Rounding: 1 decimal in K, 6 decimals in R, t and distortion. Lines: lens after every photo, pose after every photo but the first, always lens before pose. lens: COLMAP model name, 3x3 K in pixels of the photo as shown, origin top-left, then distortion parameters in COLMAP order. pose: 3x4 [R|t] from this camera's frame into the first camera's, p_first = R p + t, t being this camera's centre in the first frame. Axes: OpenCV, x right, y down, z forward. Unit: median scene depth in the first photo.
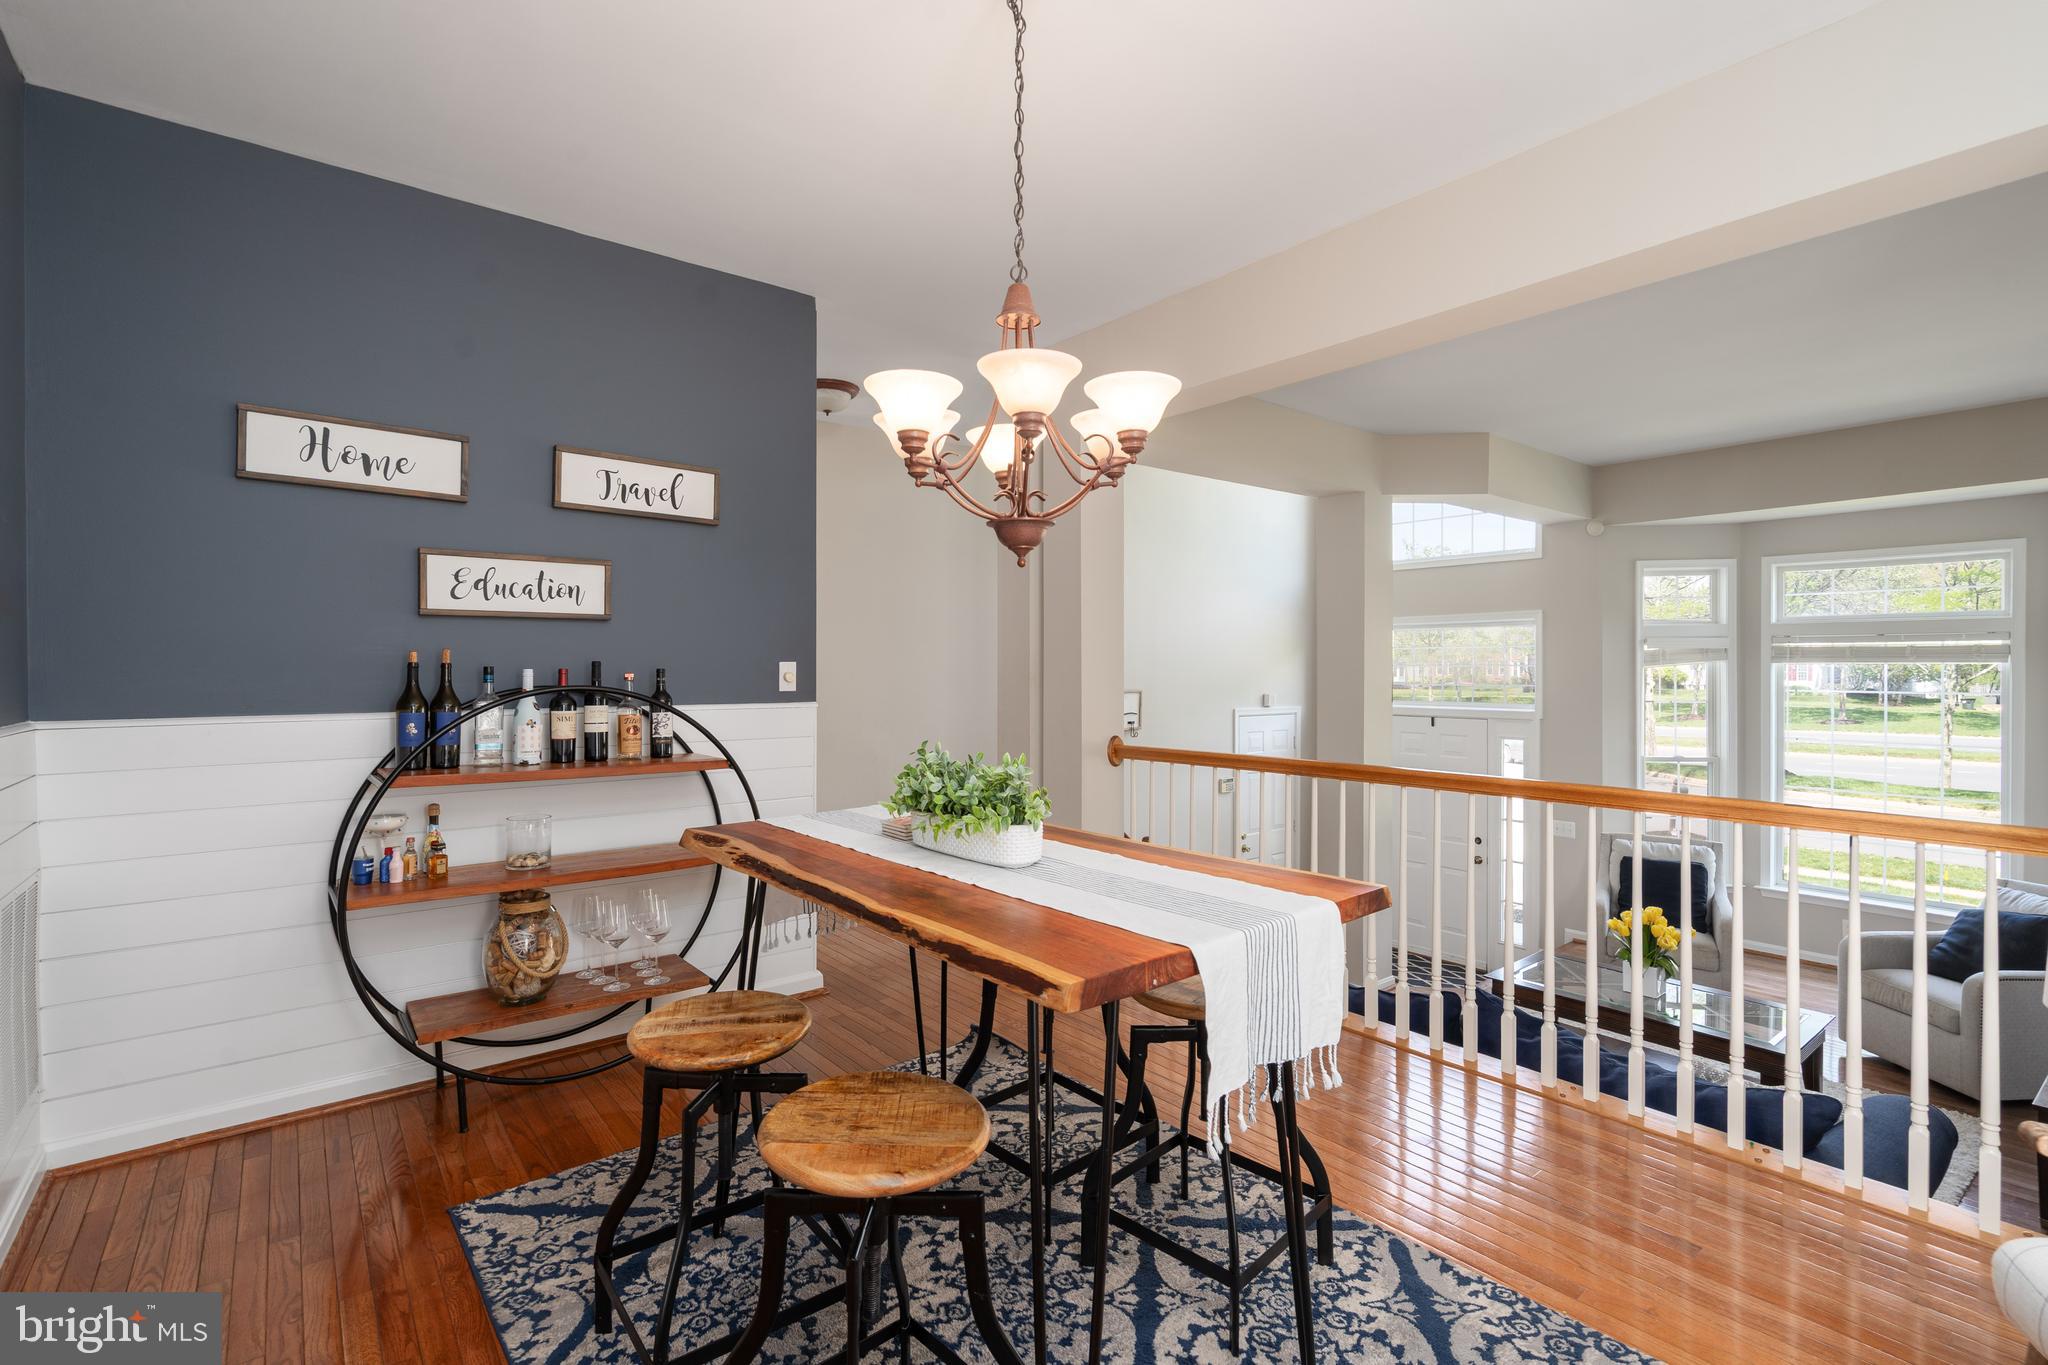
lens RADIAL K [[930.5, 0, 1024.4], [0, 930.5, 680.4], [0, 0, 1]] dist [-0.014164, 0.000163]
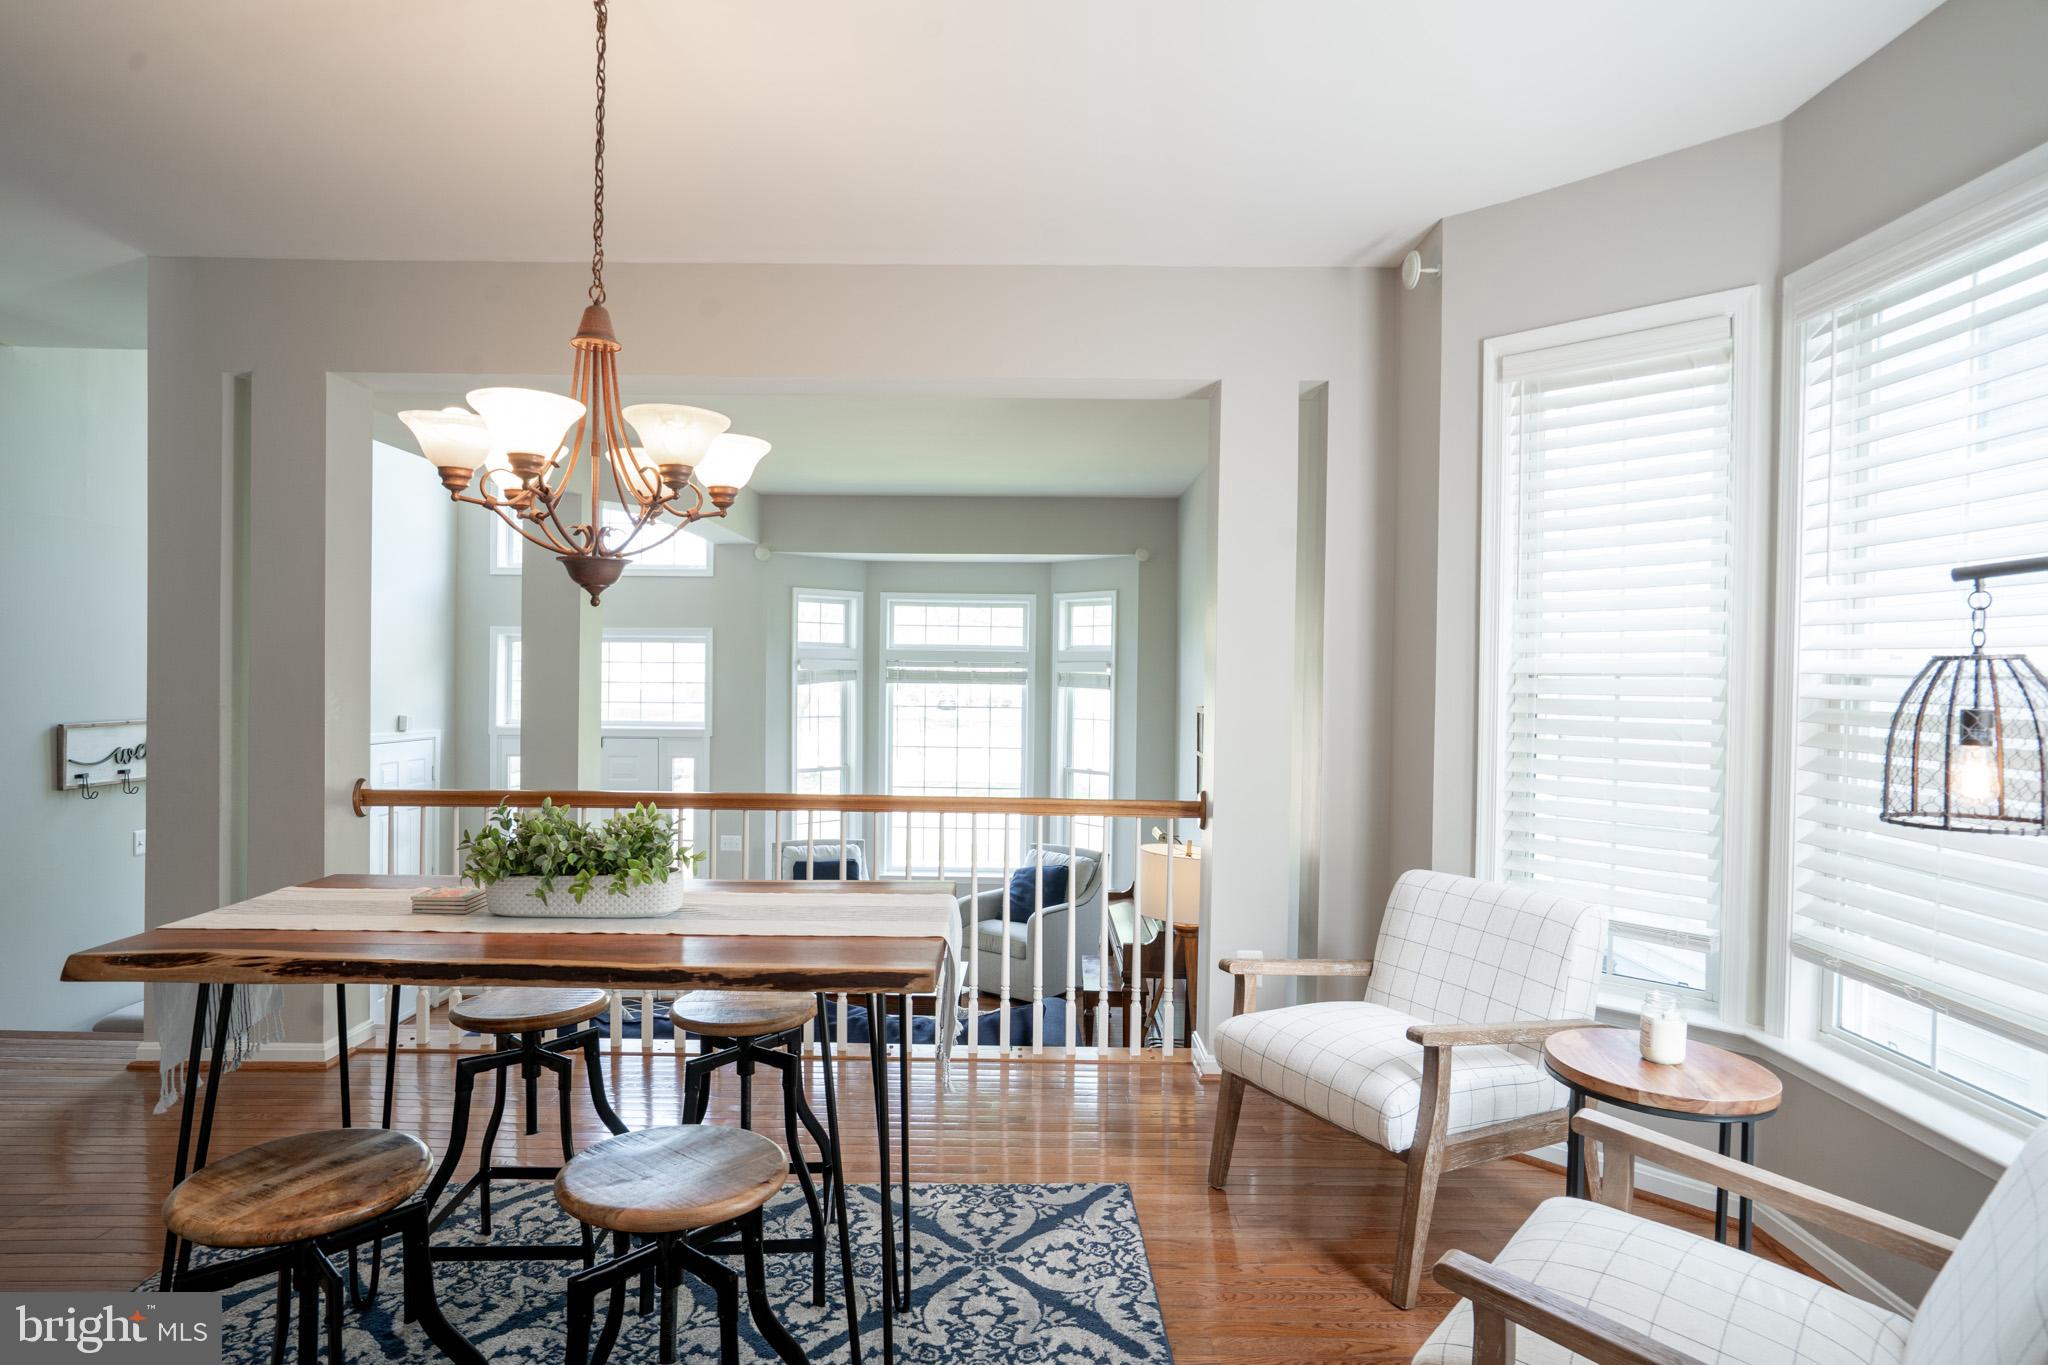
lens RADIAL K [[1118.0, 0, 1023.6], [0, 1118.0, 684.0], [0, 0, 1]] dist [-0.027598, 0.000536]
pose [[0.615687, 0.005014, 0.787975, -0.284827], [-0.002871, 0.999987, -0.004120, -0.017227], [-0.787986, 0.000274, 0.615694, -0.021088]]
